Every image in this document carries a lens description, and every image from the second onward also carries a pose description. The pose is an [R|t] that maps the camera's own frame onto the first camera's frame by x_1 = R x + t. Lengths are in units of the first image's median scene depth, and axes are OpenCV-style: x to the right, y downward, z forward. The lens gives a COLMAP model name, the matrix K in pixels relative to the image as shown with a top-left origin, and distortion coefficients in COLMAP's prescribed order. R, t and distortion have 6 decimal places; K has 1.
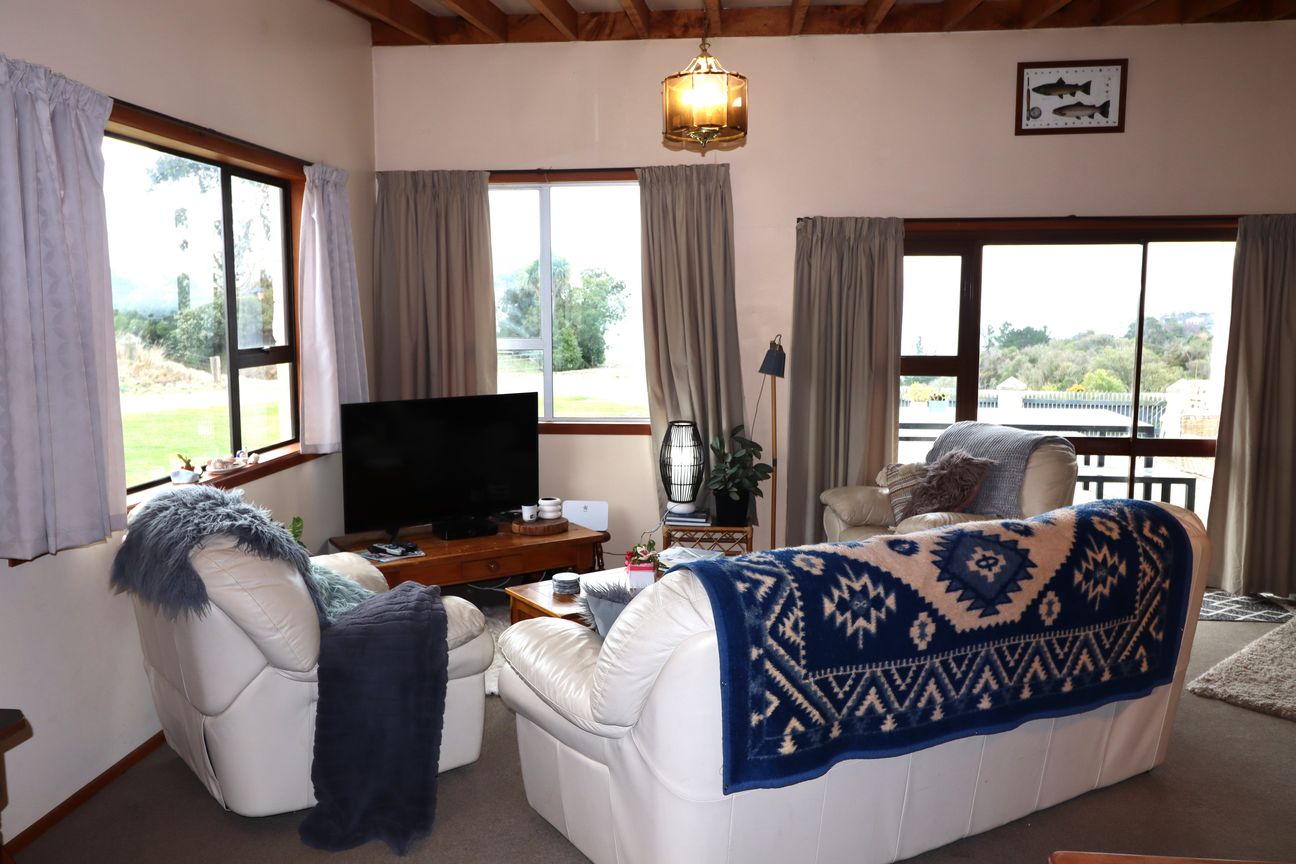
lens RADIAL K [[995.0, 0, 648.0], [0, 995.0, 432.0], [0, 0, 1]] dist [-0.003147, -0.004379]
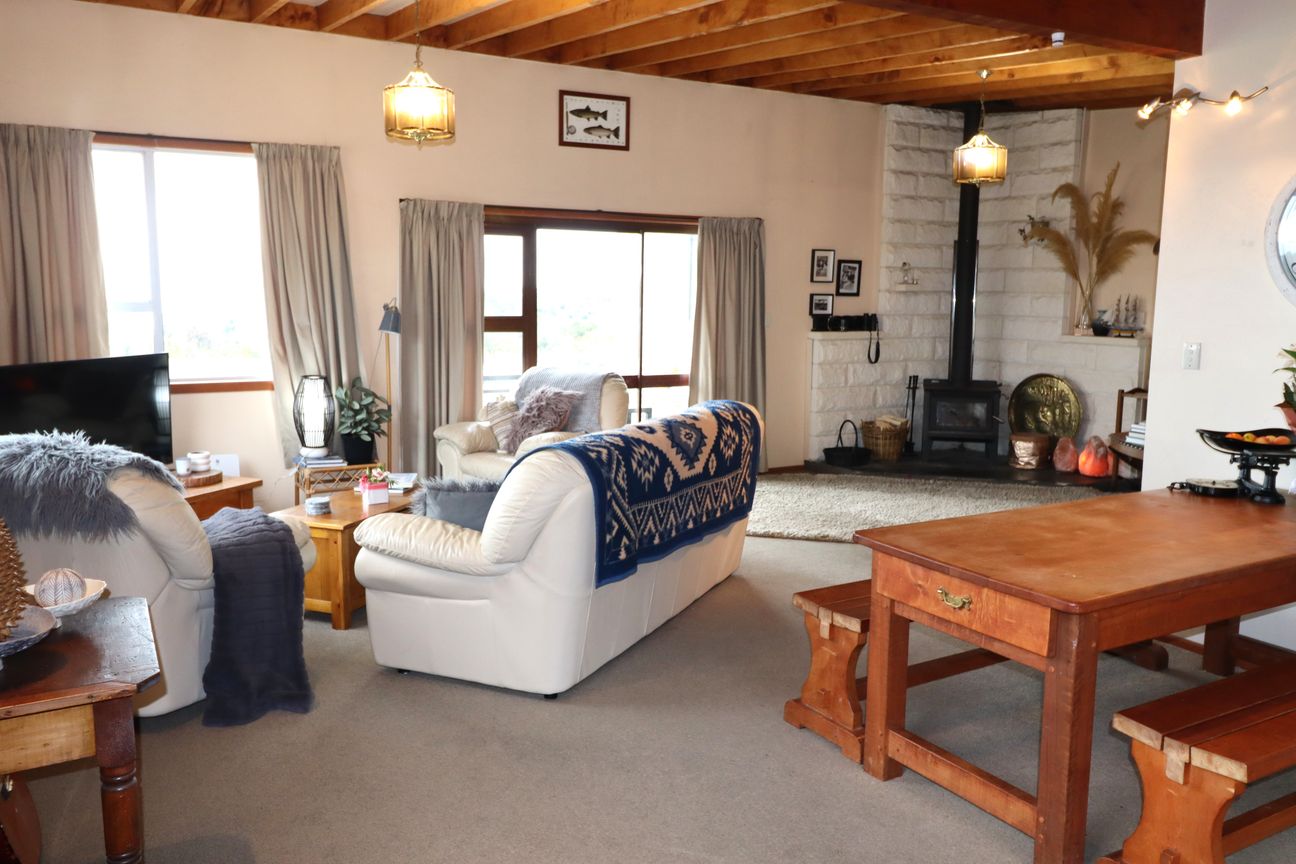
lens RADIAL K [[991.7, 0, 644.1], [0, 991.7, 424.9], [0, 0, 1]] dist [-0.000241, -0.003365]
pose [[0.816408, -0.066865, 0.573592, -0.512601], [0.055416, 0.997761, 0.037436, 0.040878], [-0.574811, 0.001223, 0.818285, -0.211388]]
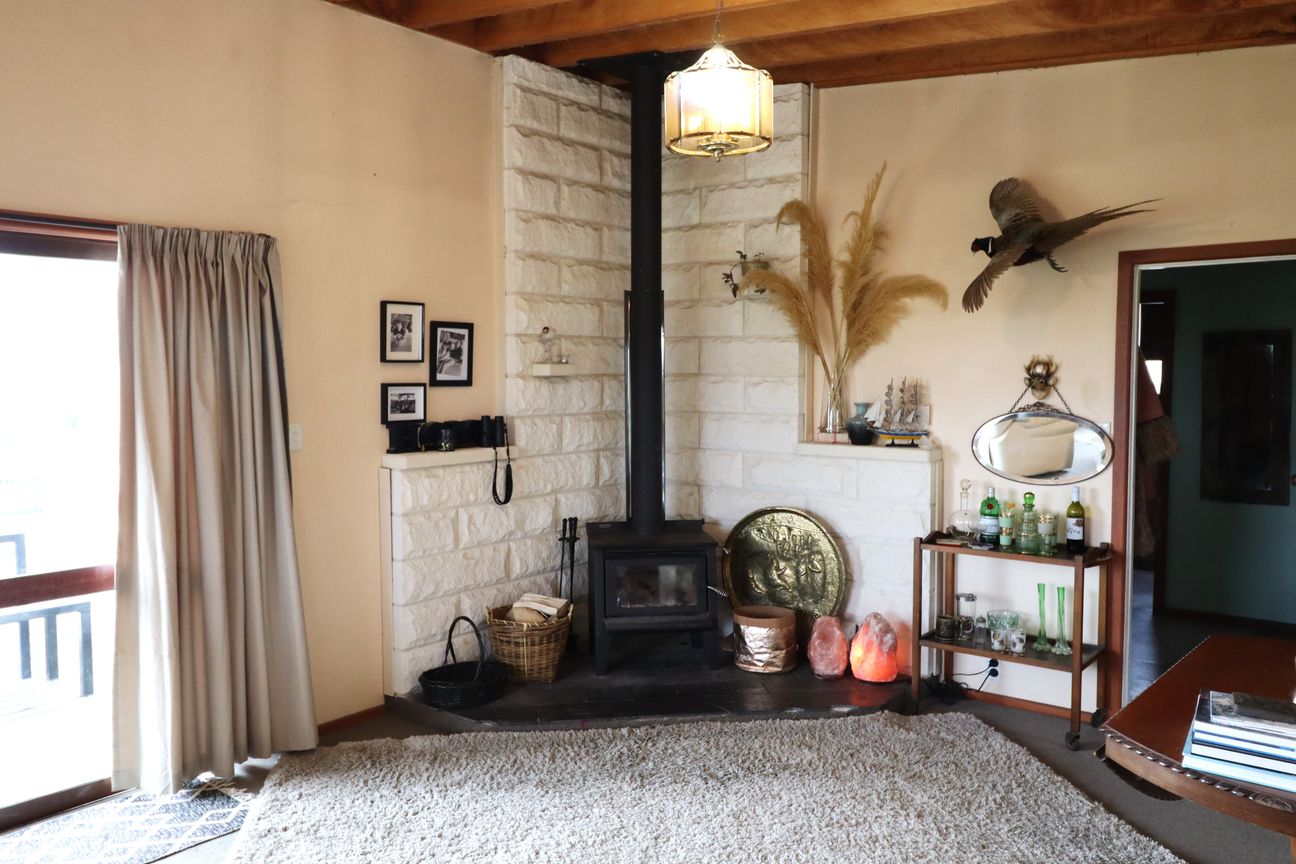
lens RADIAL K [[1080.7, 0, 648.0], [0, 1080.7, 432.0], [0, 0, 1]] dist [0.006086, 0.000221]
pose [[0.543657, -0.046975, 0.837992, 0.299590], [0.097792, 0.995177, -0.007658, -0.066984], [-0.833591, 0.086112, 0.545629, 0.544535]]
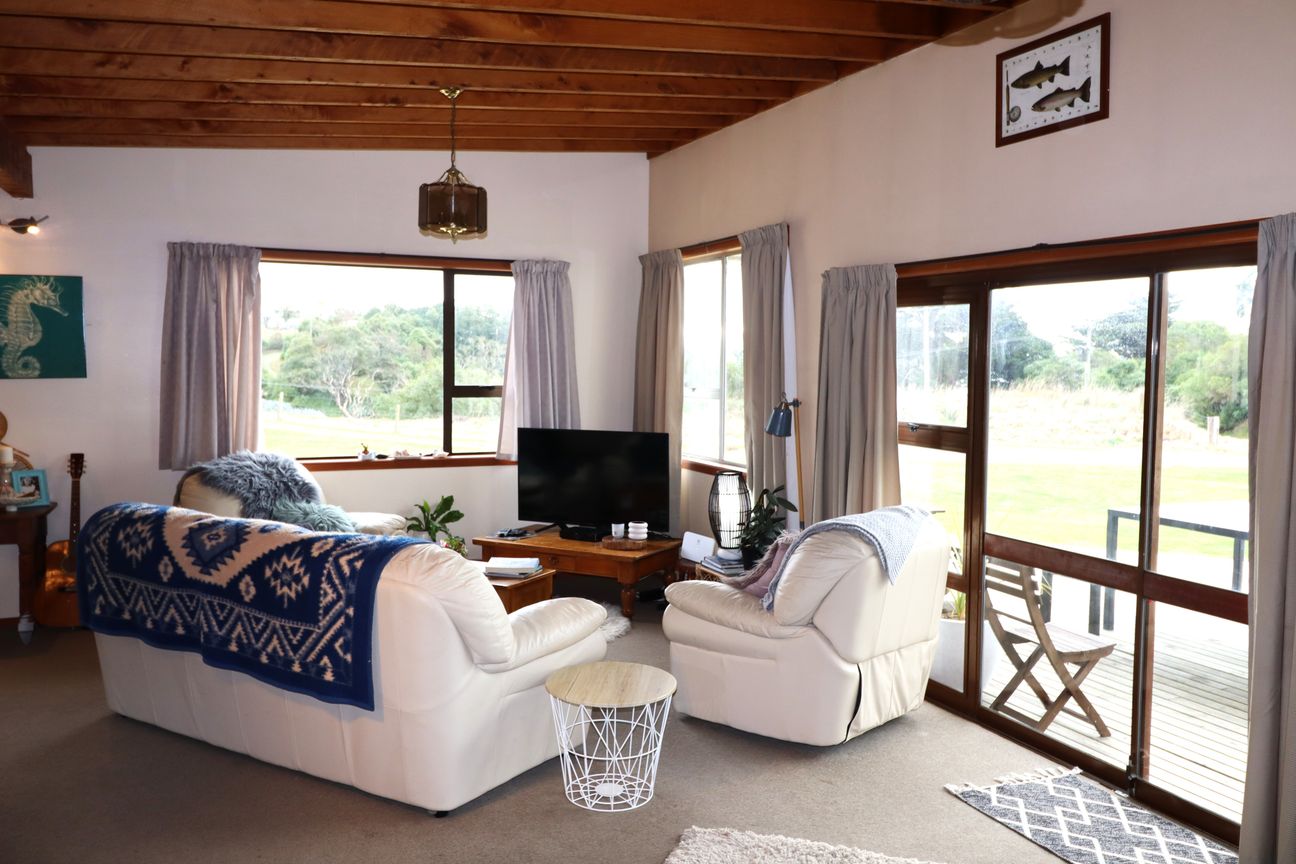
lens RADIAL K [[1036.4, 0, 645.2], [0, 1036.4, 426.5], [0, 0, 1]] dist [-0.020104, -0.001446]
pose [[0.486901, 0.066221, -0.870943, 1.567602], [-0.121597, 0.992551, 0.007489, -0.093875], [0.864952, 0.102257, 0.491327, 0.652244]]
